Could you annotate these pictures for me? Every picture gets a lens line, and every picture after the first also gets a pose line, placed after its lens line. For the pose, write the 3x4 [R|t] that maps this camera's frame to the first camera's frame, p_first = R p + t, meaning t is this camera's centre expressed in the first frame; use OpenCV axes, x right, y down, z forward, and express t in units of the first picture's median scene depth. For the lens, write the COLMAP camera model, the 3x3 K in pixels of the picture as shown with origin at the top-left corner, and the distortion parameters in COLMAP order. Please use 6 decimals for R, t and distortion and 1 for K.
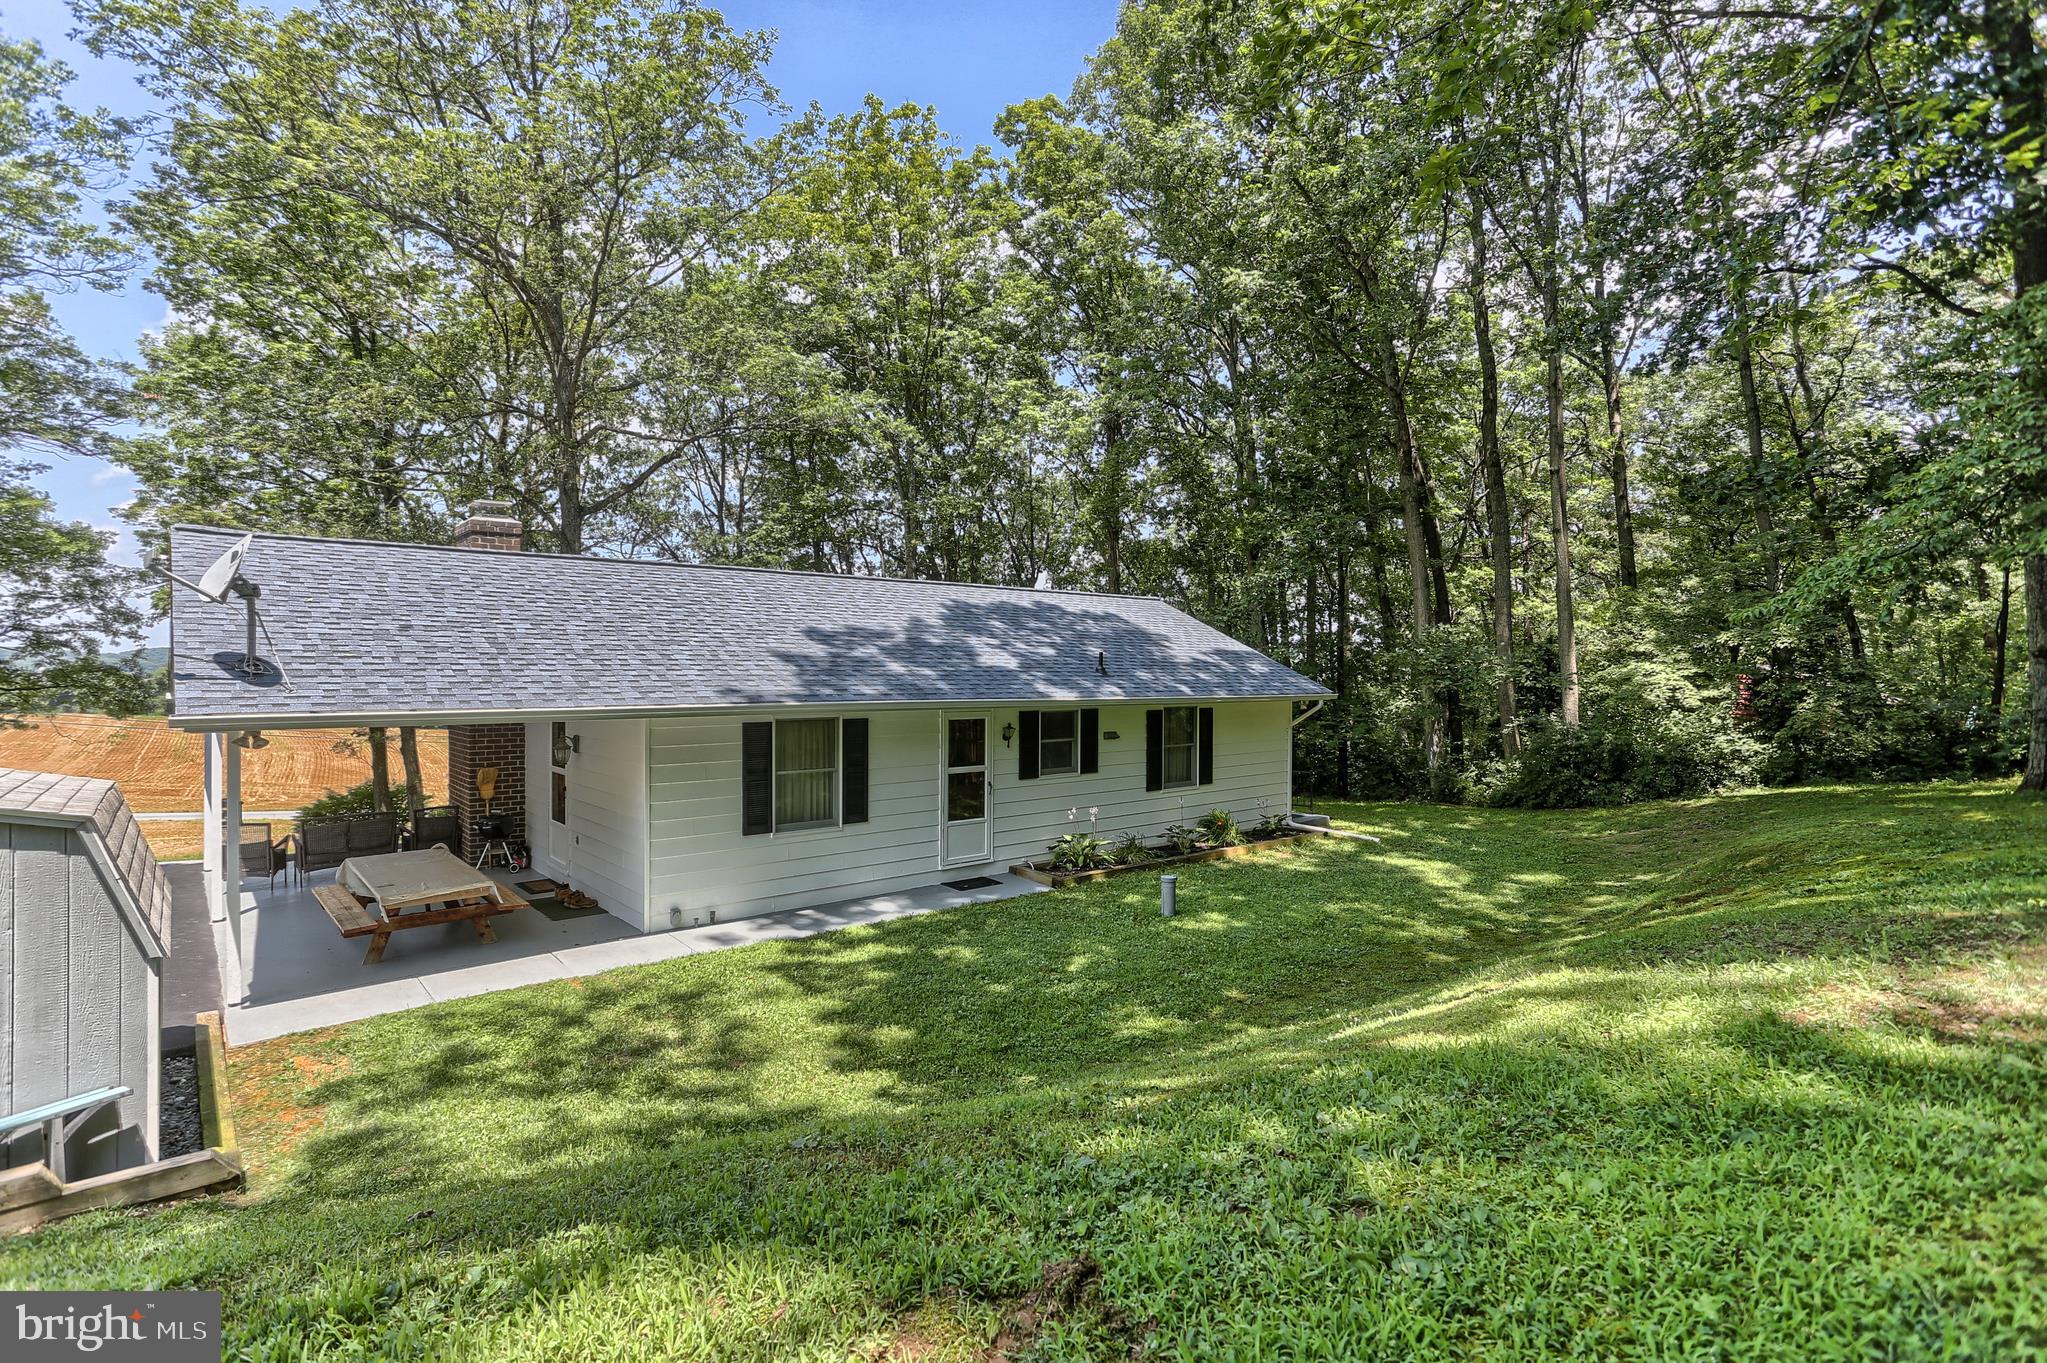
lens RADIAL K [[977.4, 0, 1023.5], [0, 977.4, 681.5], [0, 0, 1]] dist [-0.046980, 0.025583]
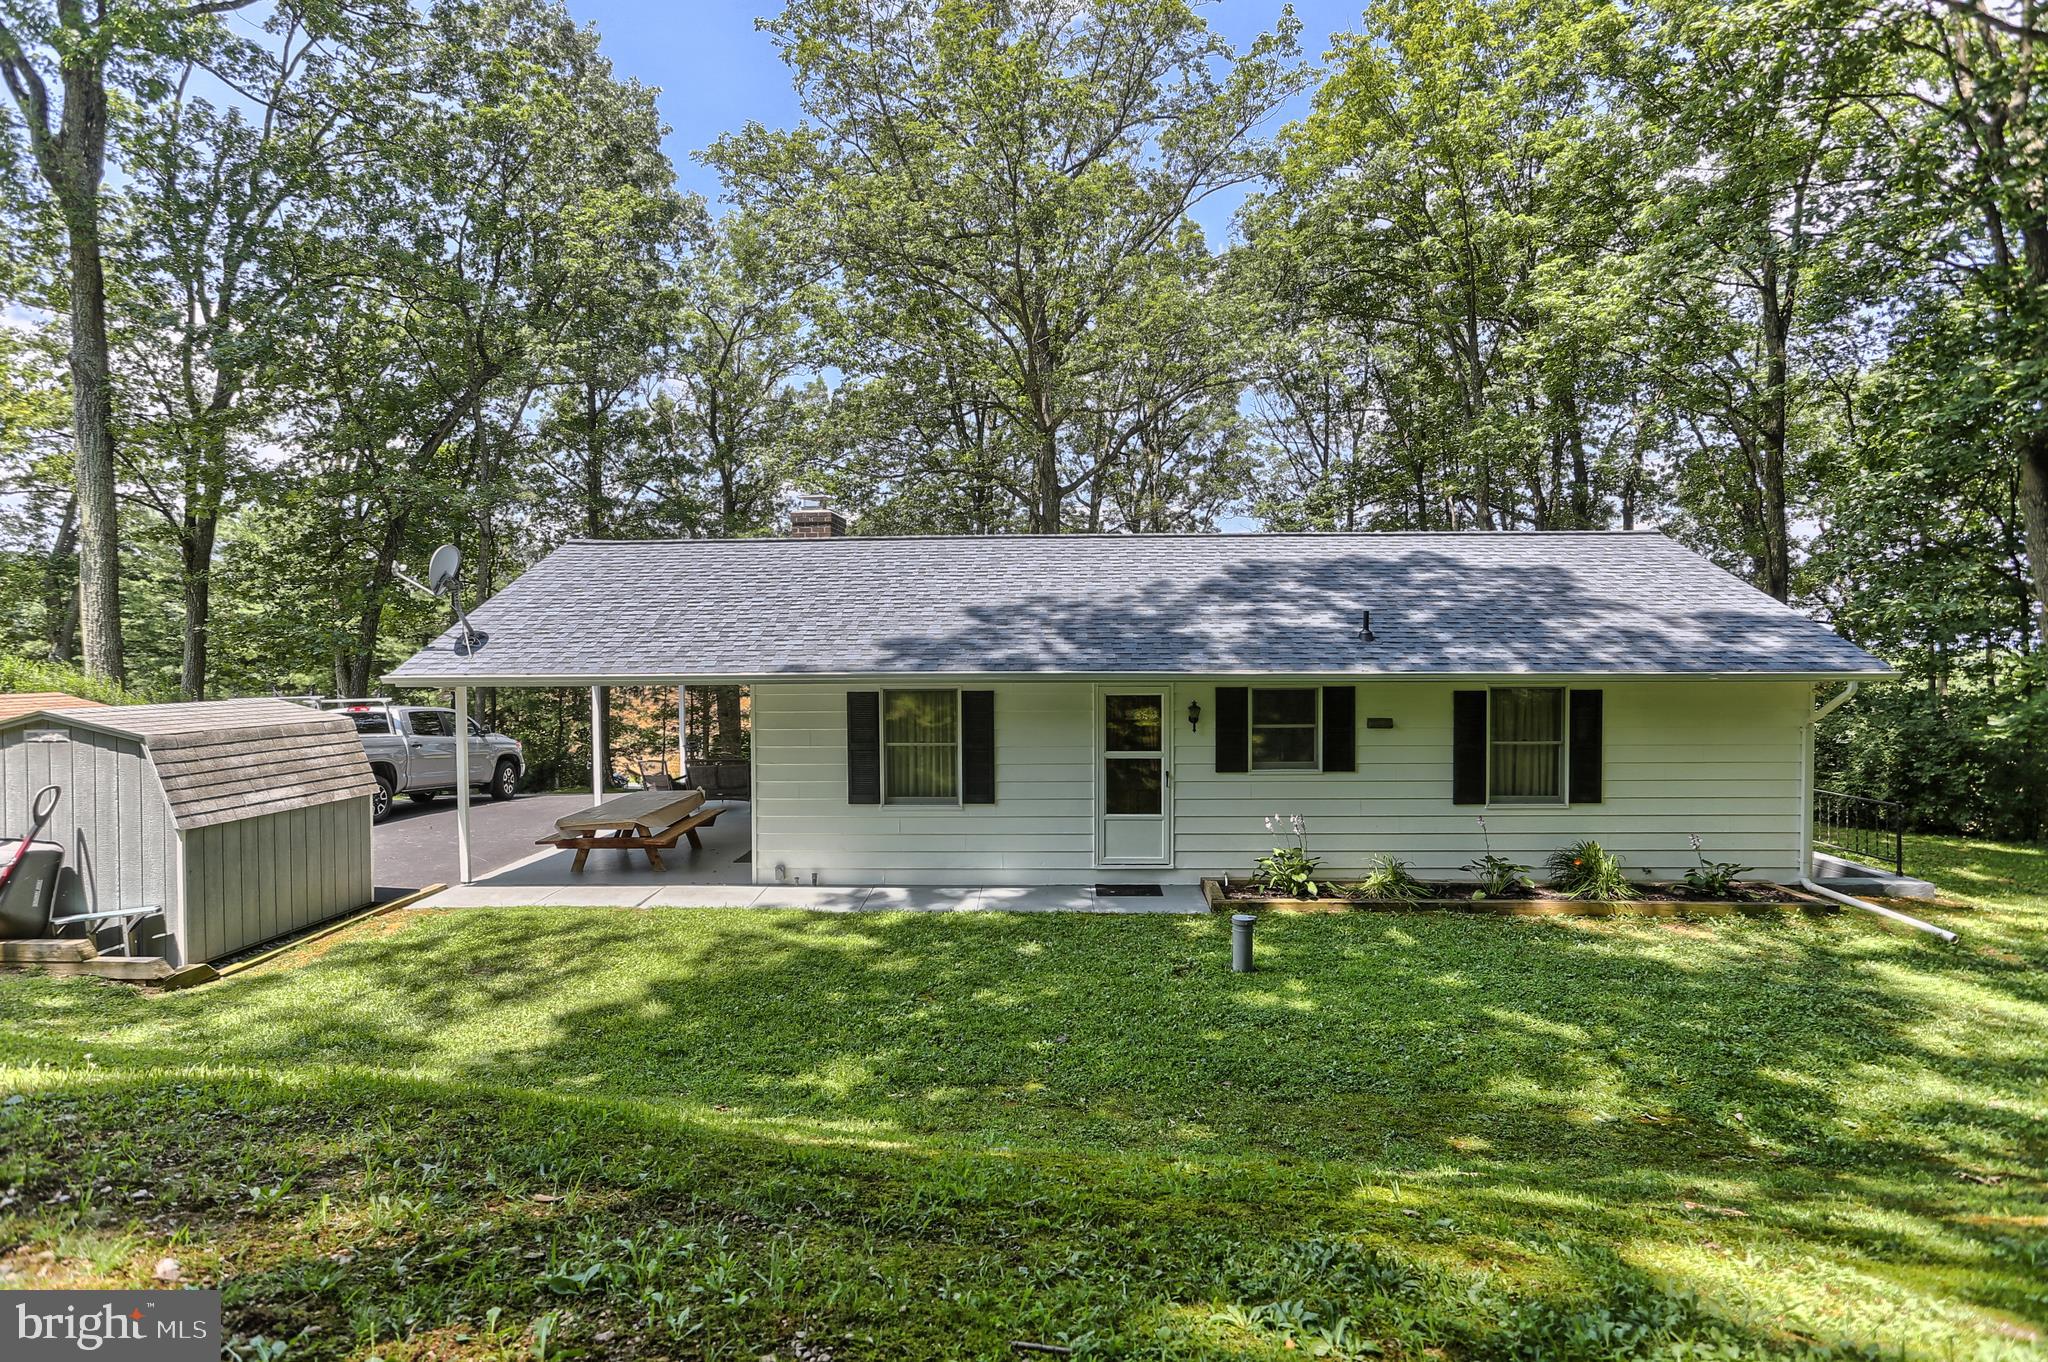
lens RADIAL K [[1021.2, 0, 1021.0], [0, 1021.2, 638.7], [0, 0, 1]] dist [-0.052655, 0.030214]
pose [[0.732180, -0.004209, -0.681098, 0.480482], [0.000444, 0.999984, -0.005702, -0.005499], [0.681111, 0.003872, 0.732170, 0.291976]]
